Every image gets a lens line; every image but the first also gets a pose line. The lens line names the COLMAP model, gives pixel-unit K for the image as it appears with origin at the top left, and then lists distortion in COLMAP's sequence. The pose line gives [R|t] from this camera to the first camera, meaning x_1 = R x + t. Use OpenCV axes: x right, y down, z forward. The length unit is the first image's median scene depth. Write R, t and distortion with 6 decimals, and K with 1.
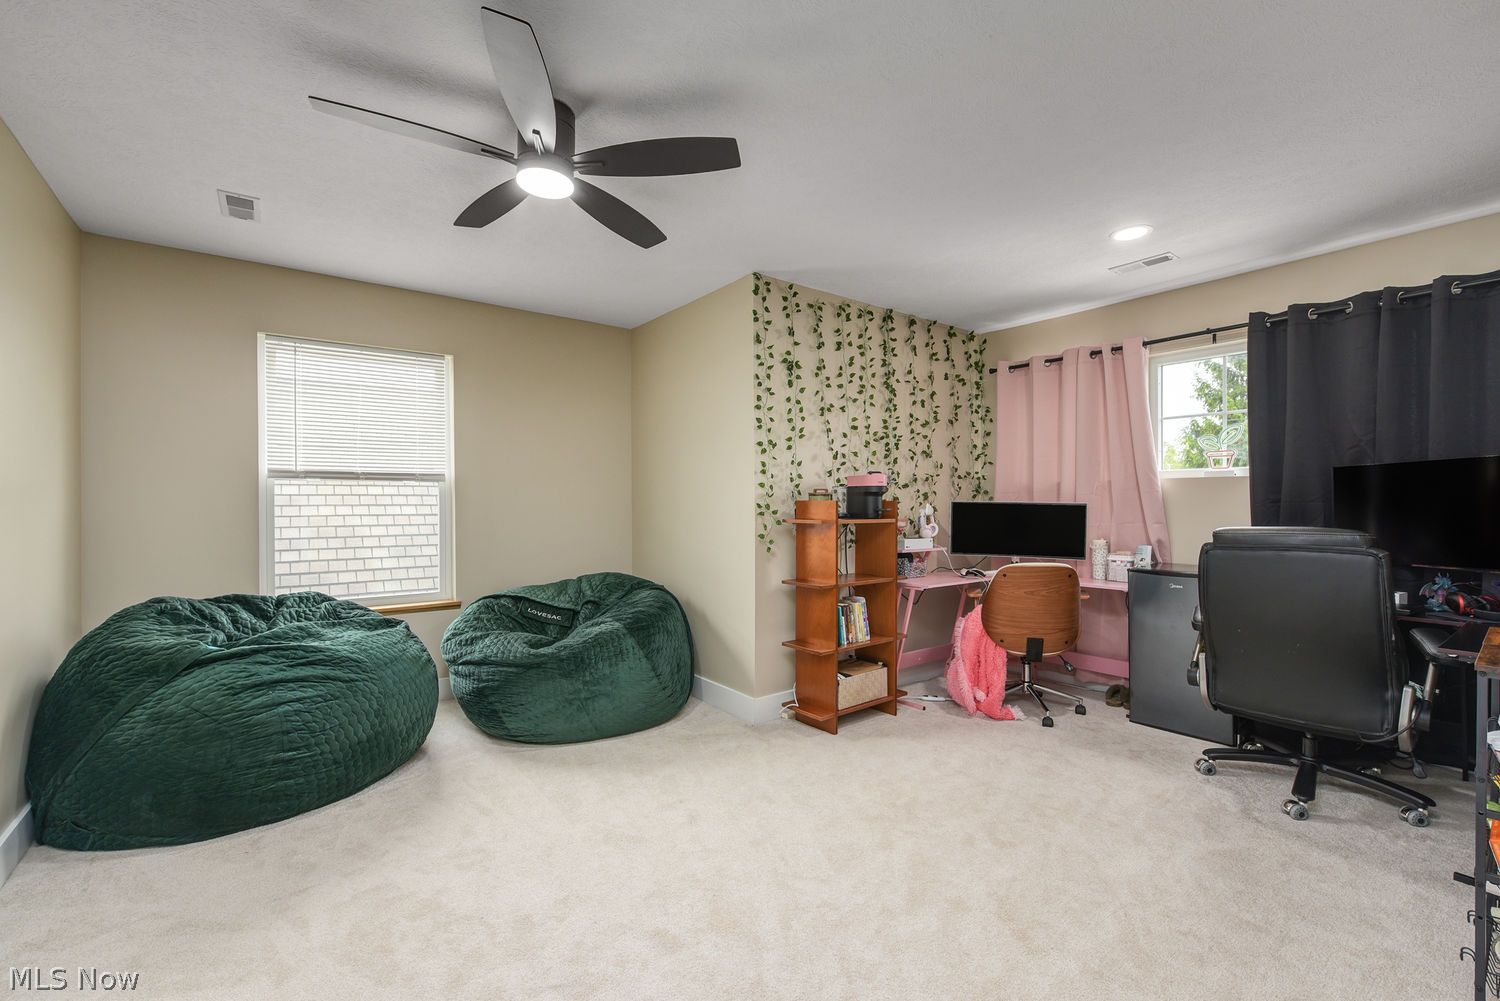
lens RADIAL K [[627.6, 0, 751.7], [0, 627.6, 502.4], [0, 0, 1]] dist [-0.000987, -0.000011]
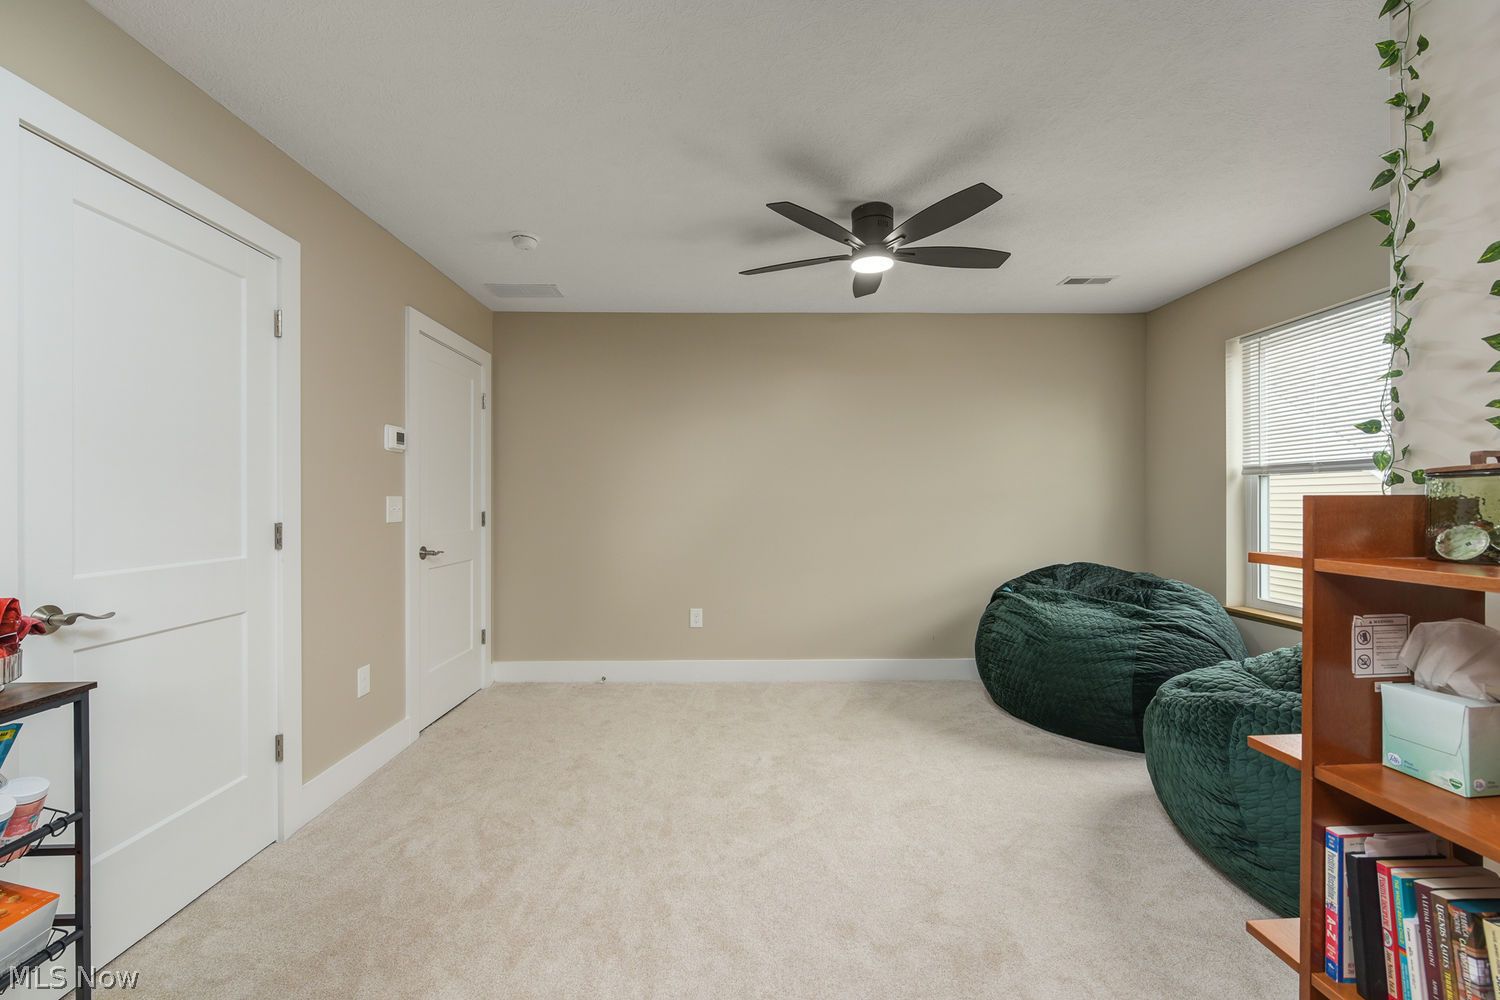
lens RADIAL K [[600.4, 0, 751.8], [0, 600.4, 498.5], [0, 0, 1]] dist [-0.000297, 0.000030]
pose [[-0.589547, -0.000599, -0.807734, 0.641328], [0.002879, 0.999992, -0.002844, 0.000635], [0.807729, -0.004002, -0.589540, 1.147753]]
